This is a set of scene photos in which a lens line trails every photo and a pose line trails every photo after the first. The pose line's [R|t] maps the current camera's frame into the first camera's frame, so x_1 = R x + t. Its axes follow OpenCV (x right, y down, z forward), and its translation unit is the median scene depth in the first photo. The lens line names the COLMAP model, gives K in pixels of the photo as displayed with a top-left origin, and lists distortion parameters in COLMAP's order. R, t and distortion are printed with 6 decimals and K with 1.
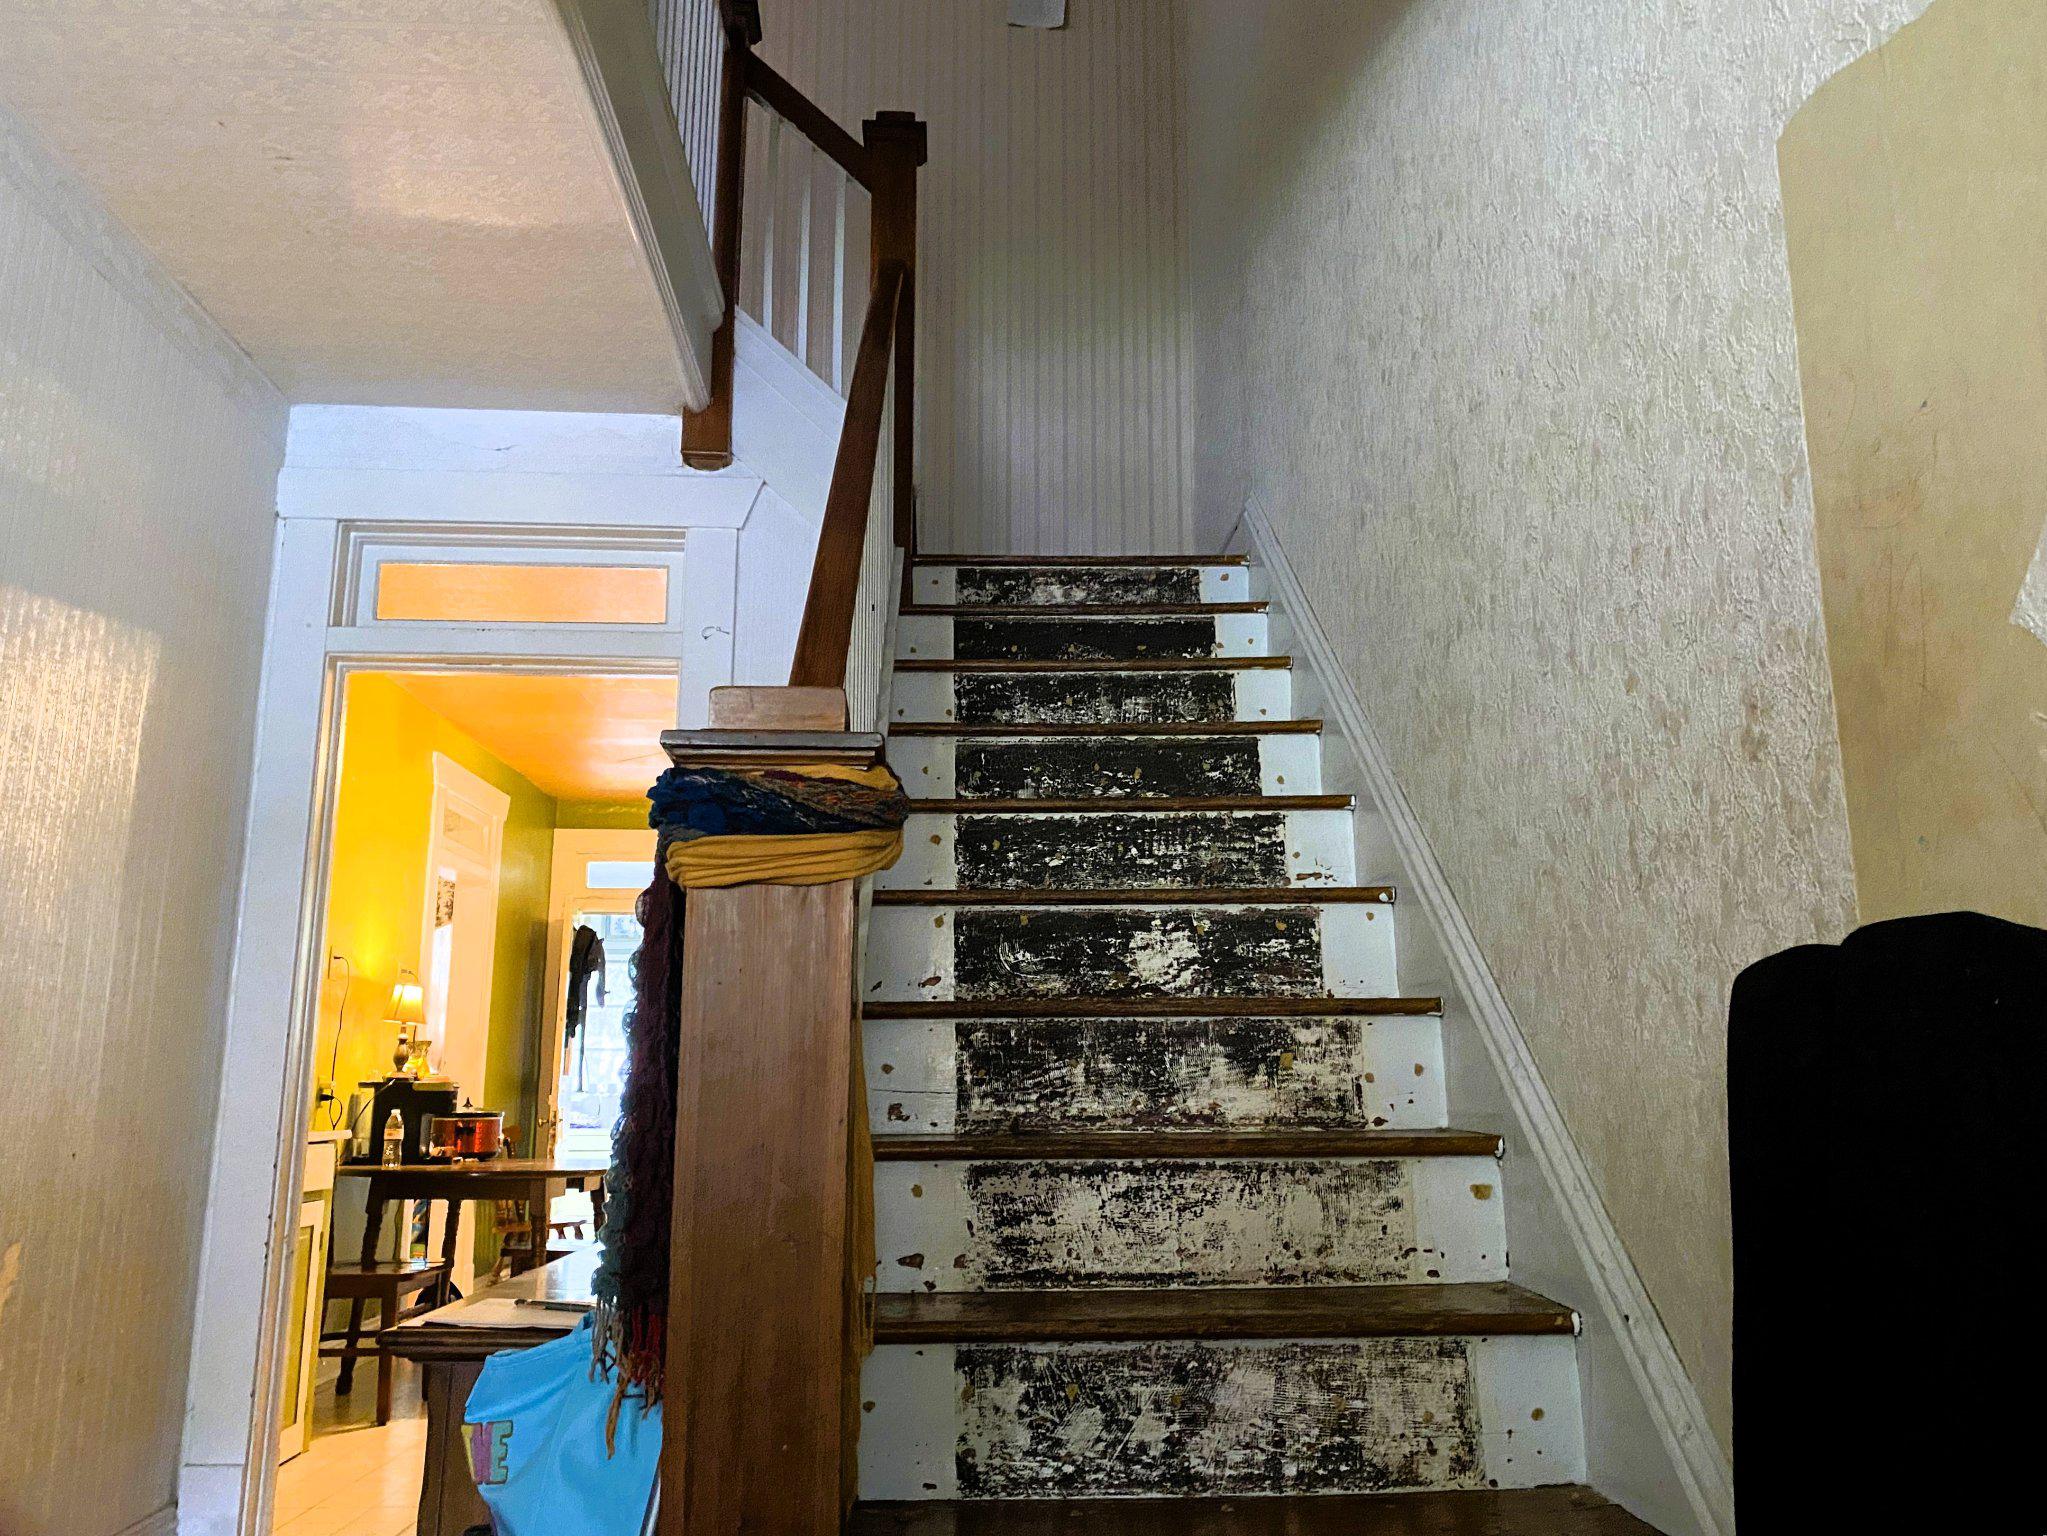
lens RADIAL K [[1624.3, 0, 1023.7], [0, 1624.3, 768.5], [0, 0, 1]] dist [0.017279, -0.012950]
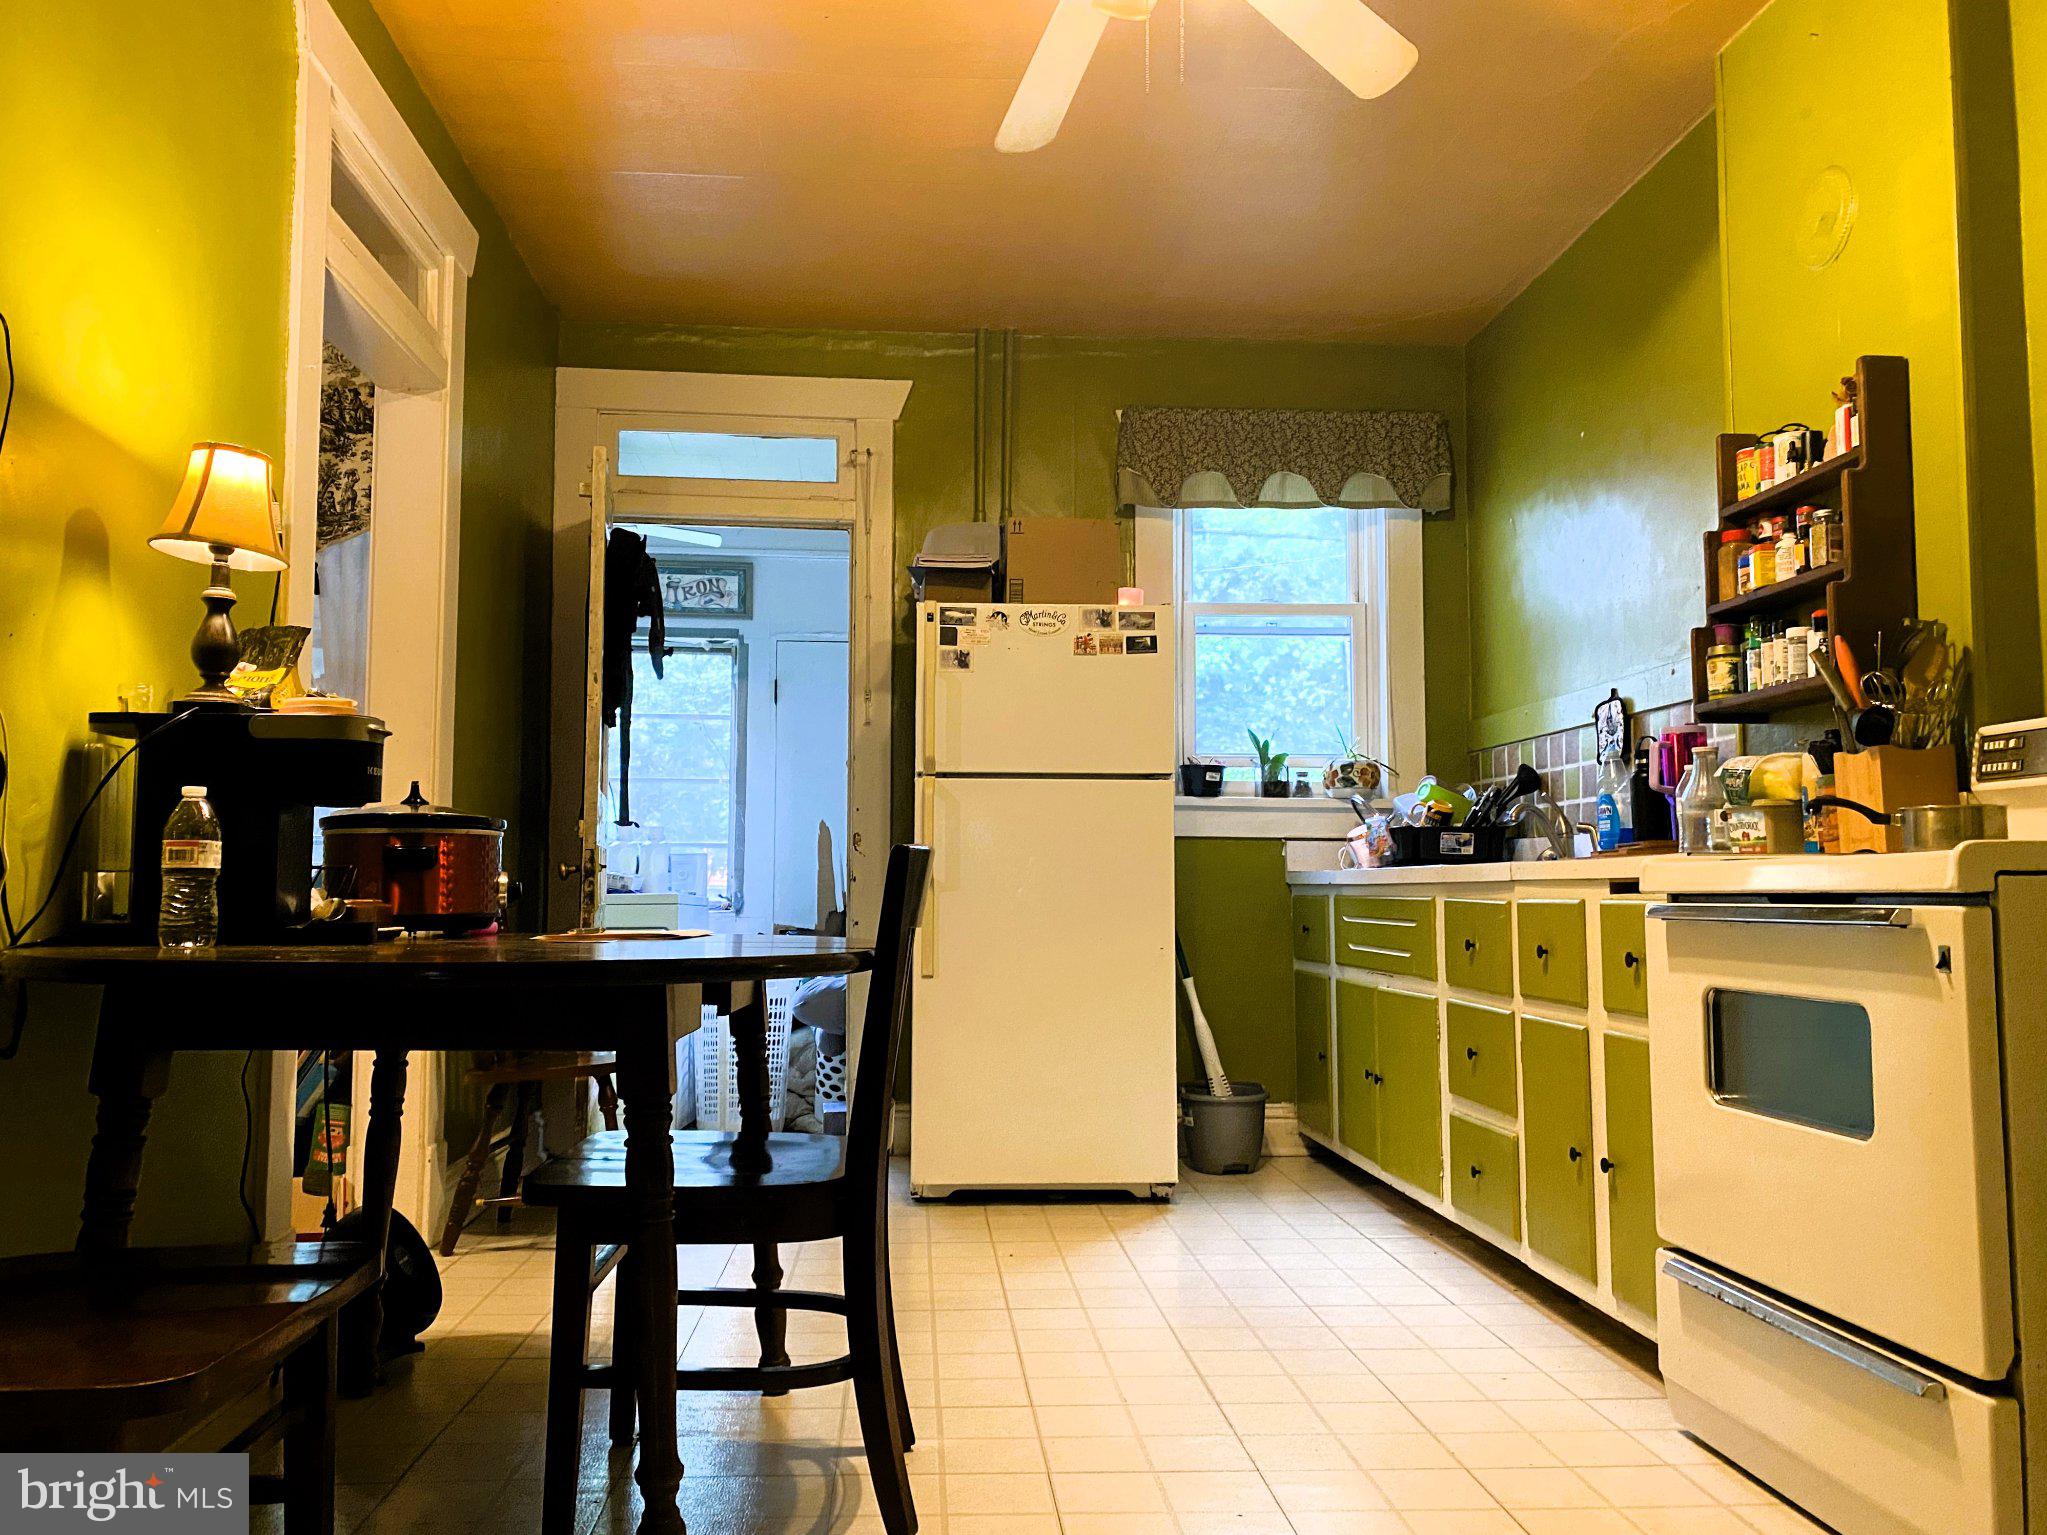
lens RADIAL K [[1624.3, 0, 1023.2], [0, 1624.3, 764.8], [0, 0, 1]] dist [0.017279, -0.012950]
pose [[0.999722, -0.000728, 0.023569, -0.210441], [-0.002086, 0.992870, 0.119181, 0.156962], [-0.023488, -0.119197, 0.992593, 0.628660]]
